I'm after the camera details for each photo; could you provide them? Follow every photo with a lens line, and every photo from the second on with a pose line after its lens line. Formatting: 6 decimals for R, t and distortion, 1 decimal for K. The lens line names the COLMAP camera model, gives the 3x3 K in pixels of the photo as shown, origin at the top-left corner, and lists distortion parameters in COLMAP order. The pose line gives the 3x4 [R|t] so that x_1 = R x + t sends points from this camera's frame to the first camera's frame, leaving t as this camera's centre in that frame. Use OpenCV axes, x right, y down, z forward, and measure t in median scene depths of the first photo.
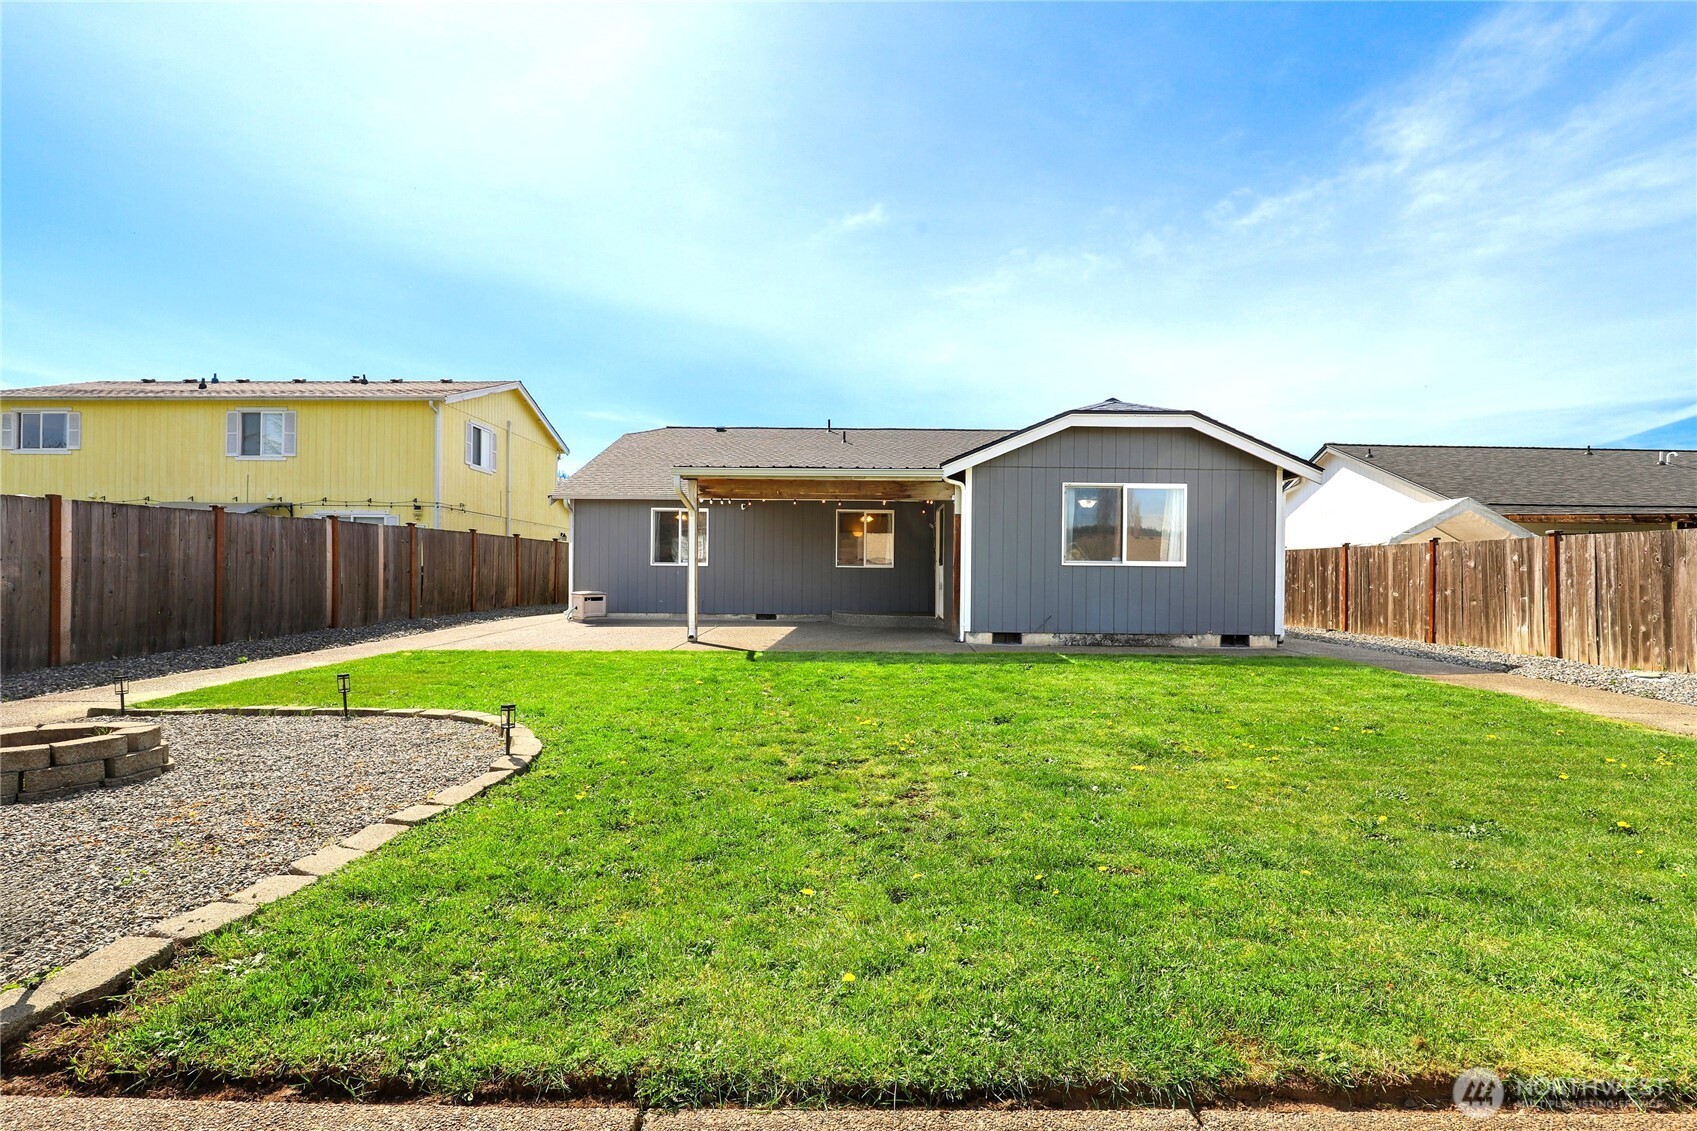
lens RADIAL K [[781.1, 0, 851.2], [0, 781.1, 567.5], [0, 0, 1]] dist [-0.019195, 0.004693]
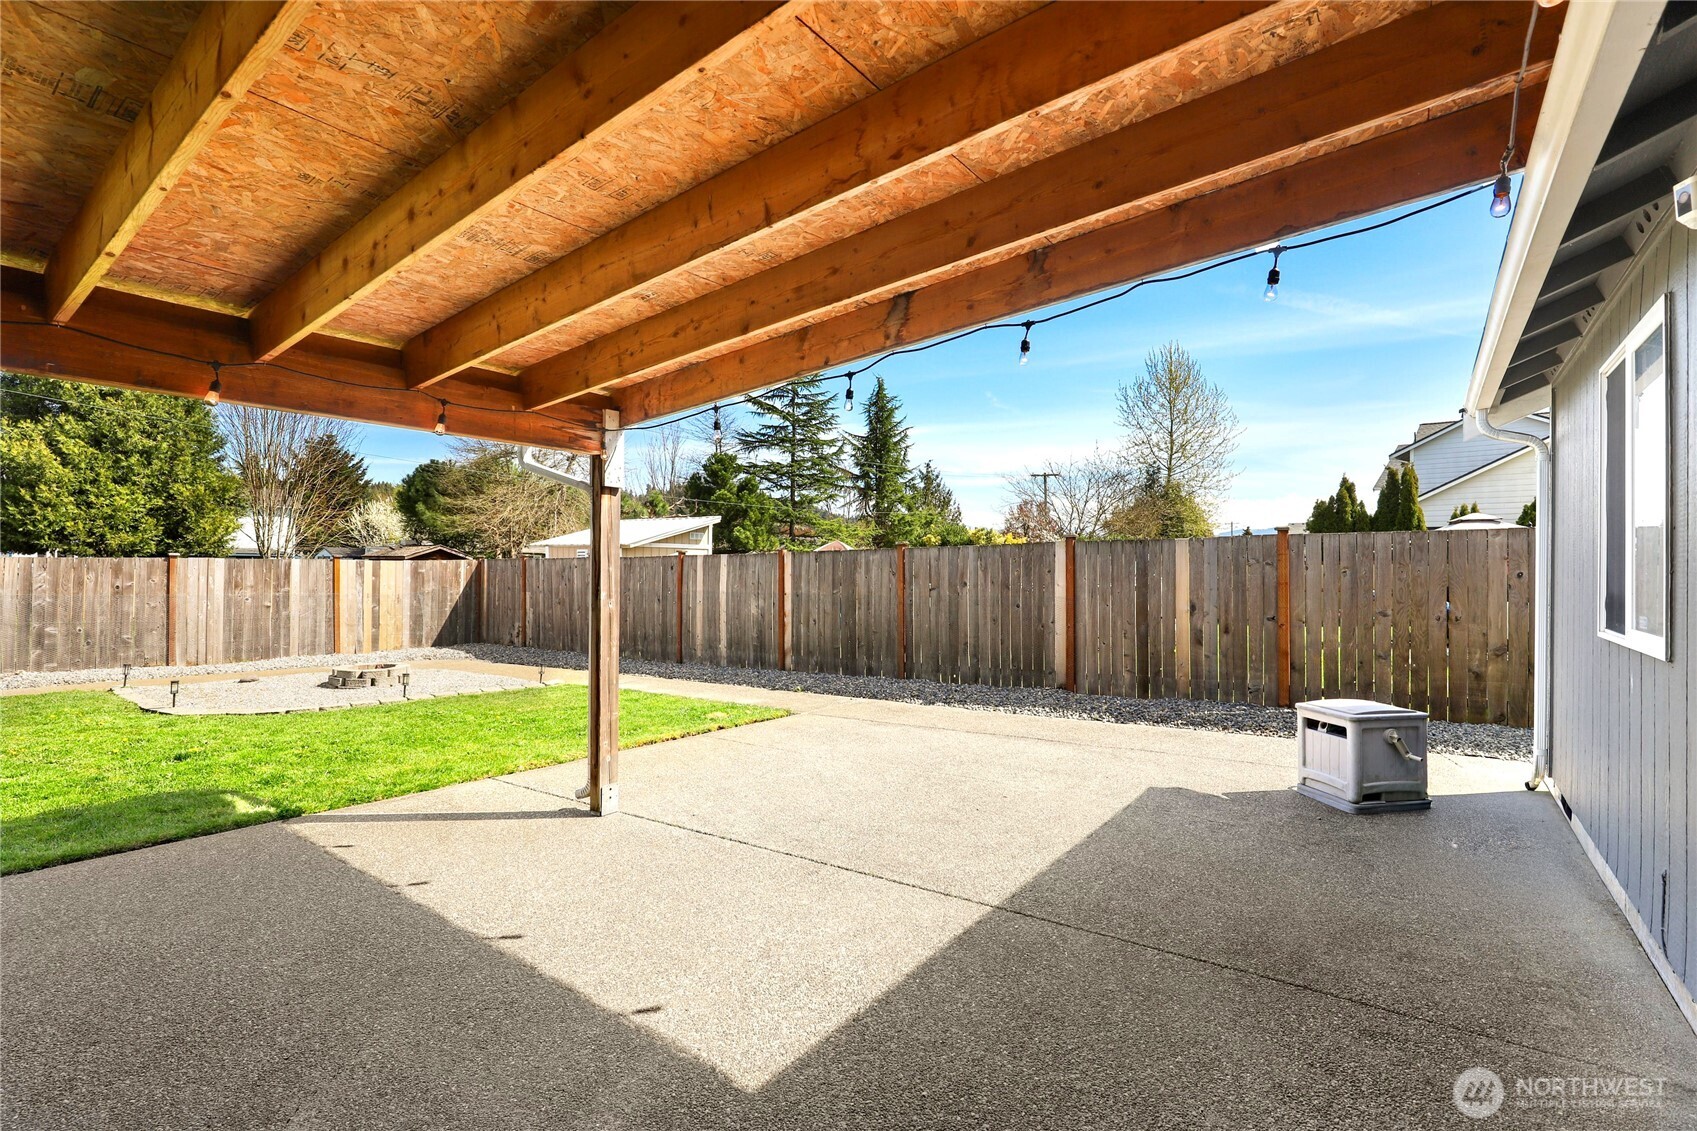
lens RADIAL K [[781.1, 0, 851.2], [0, 781.1, 567.5], [0, 0, 1]] dist [-0.019195, 0.004693]
pose [[-0.601055, -0.018456, -0.798995, 0.033128], [-0.002702, 0.999775, -0.021061, -0.021581], [0.799203, -0.010500, -0.600969, 1.366859]]
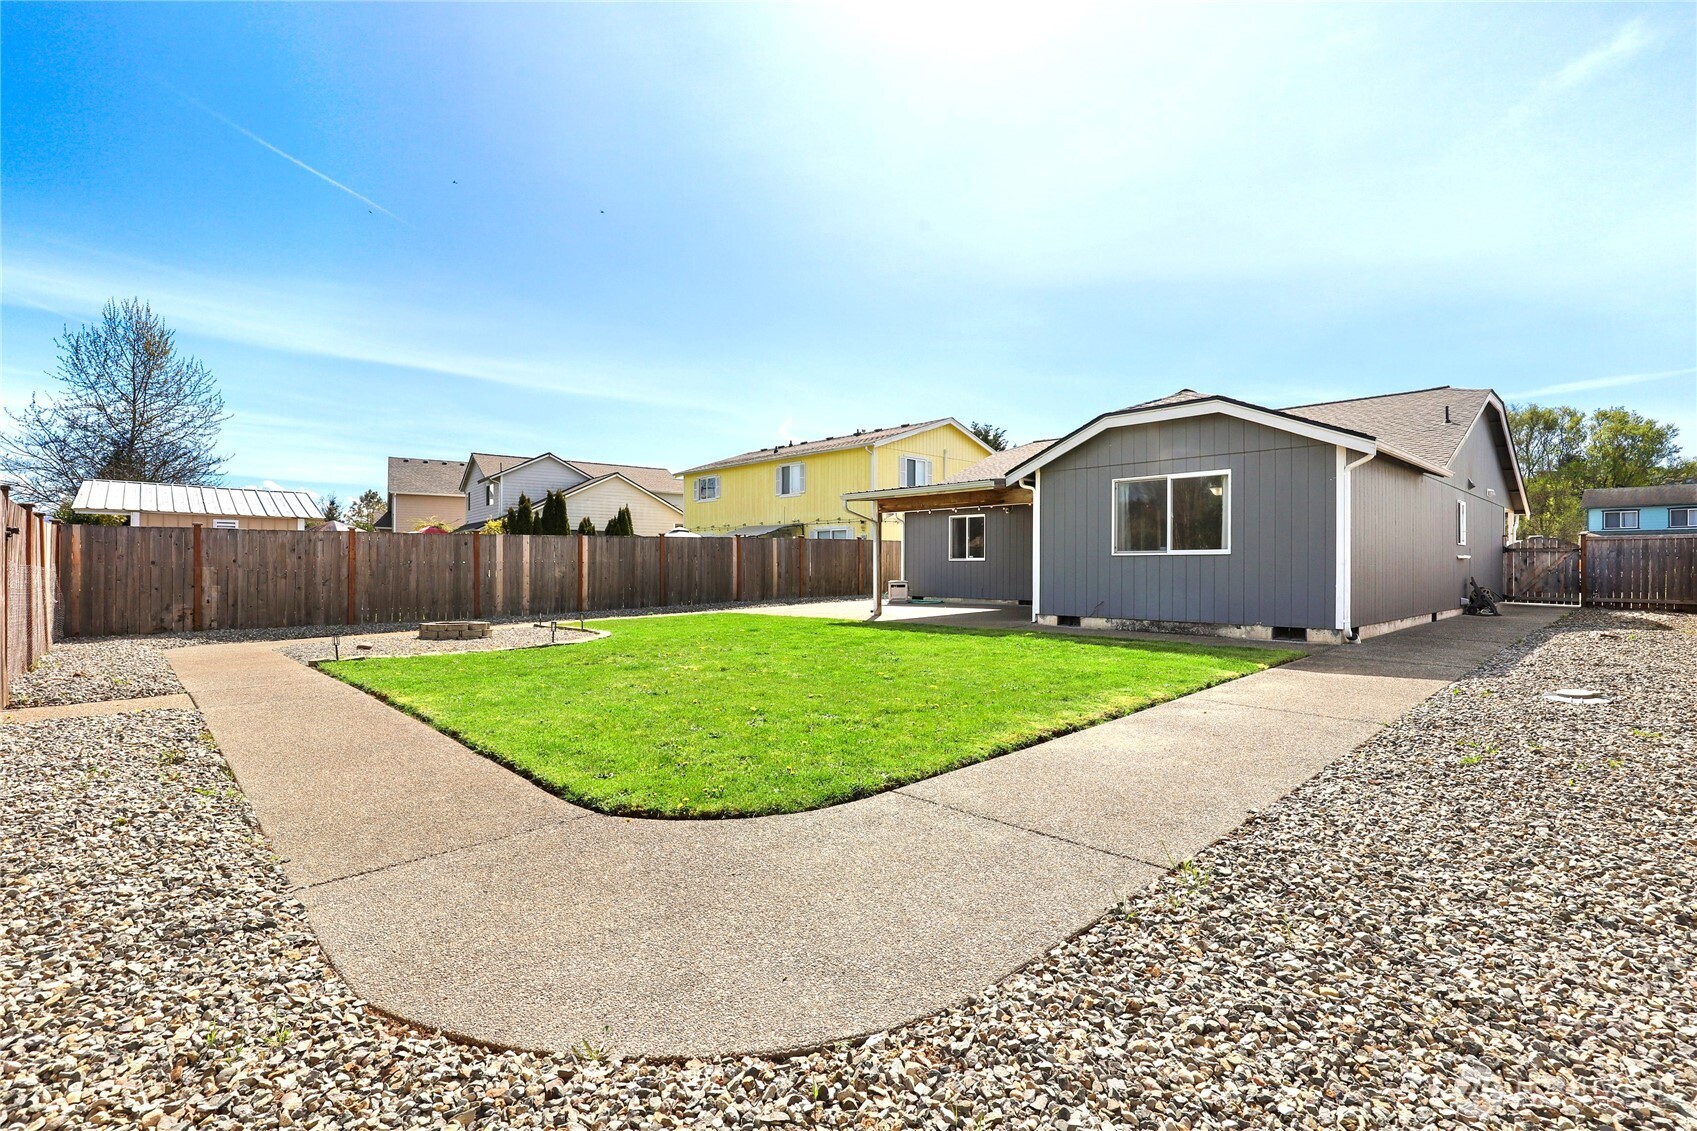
lens RADIAL K [[781.1, 0, 851.2], [0, 781.1, 567.5], [0, 0, 1]] dist [-0.019195, 0.004693]
pose [[0.698670, -0.009364, -0.715382, 0.790531], [0.013857, 0.999904, 0.000445, 0.007936], [0.715309, -0.010224, 0.698733, -0.016456]]
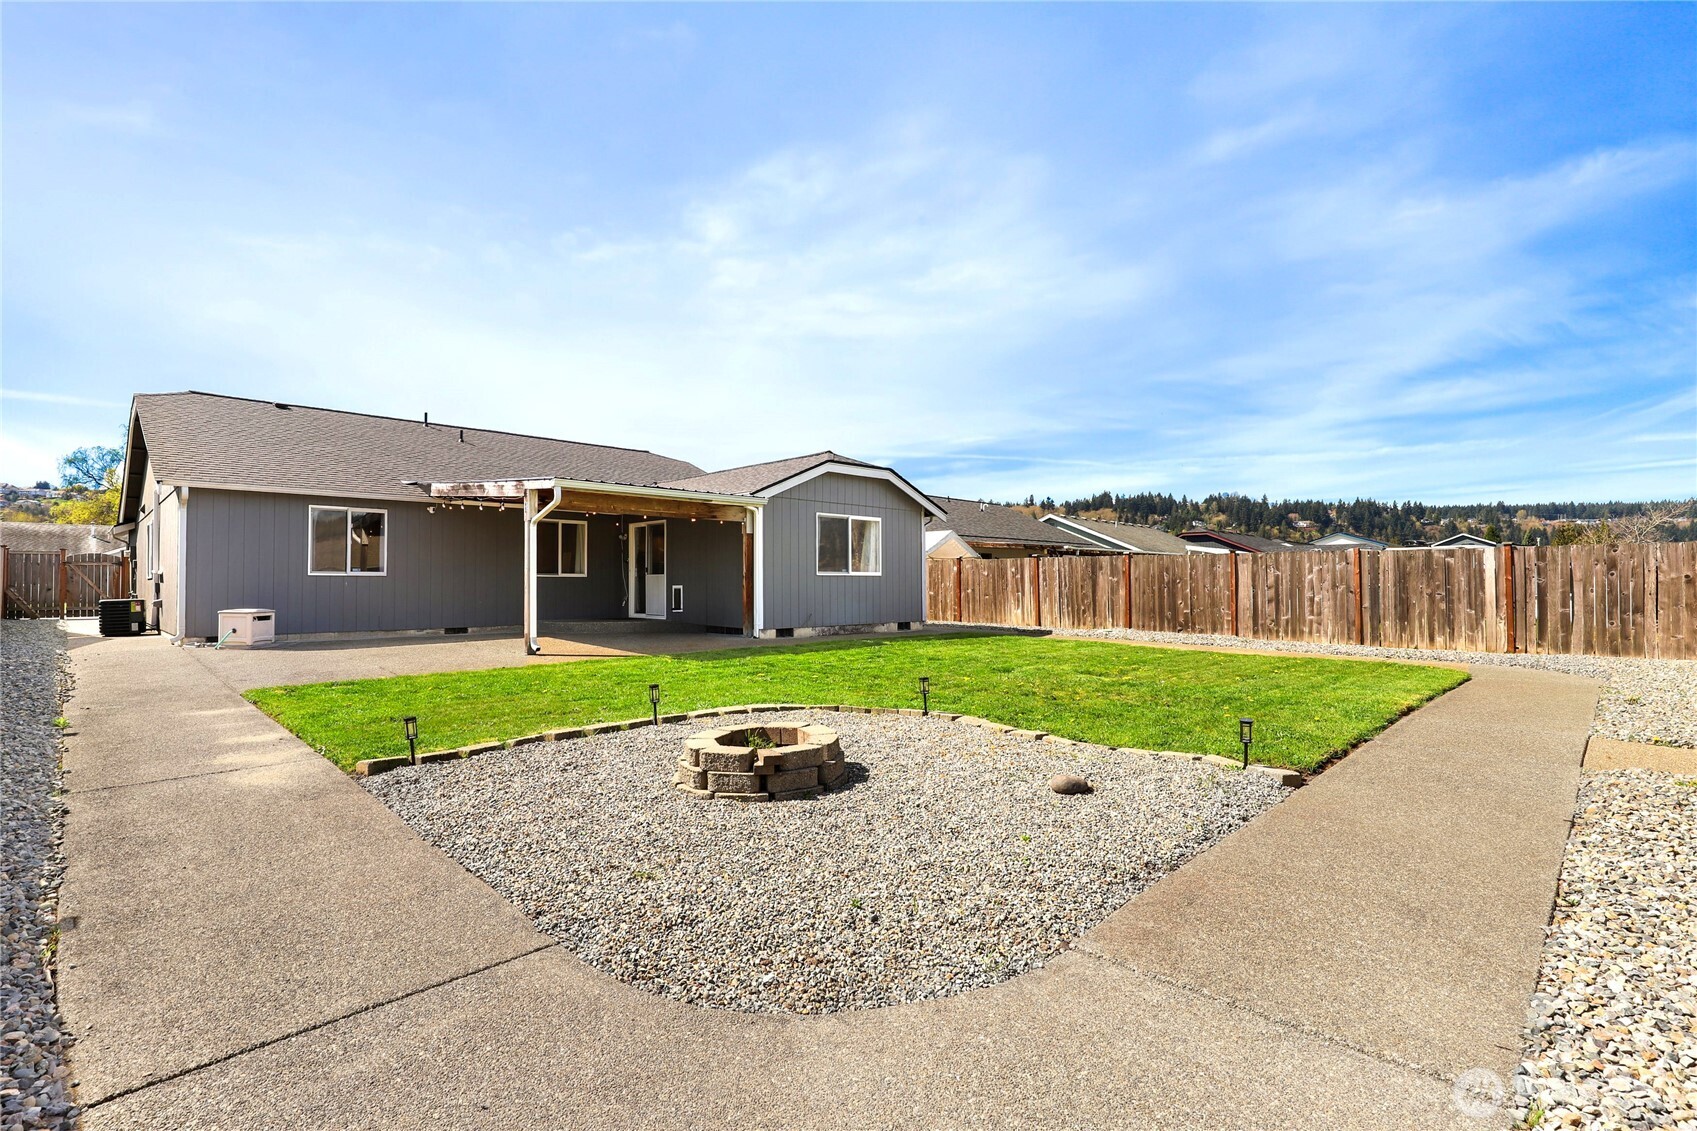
lens RADIAL K [[781.1, 0, 851.2], [0, 781.1, 567.5], [0, 0, 1]] dist [-0.019195, 0.004693]
pose [[0.705866, 0.003532, 0.708337, -0.621967], [0.000748, 0.999983, -0.005732, -0.008426], [-0.708345, 0.004575, 0.705851, 0.029064]]
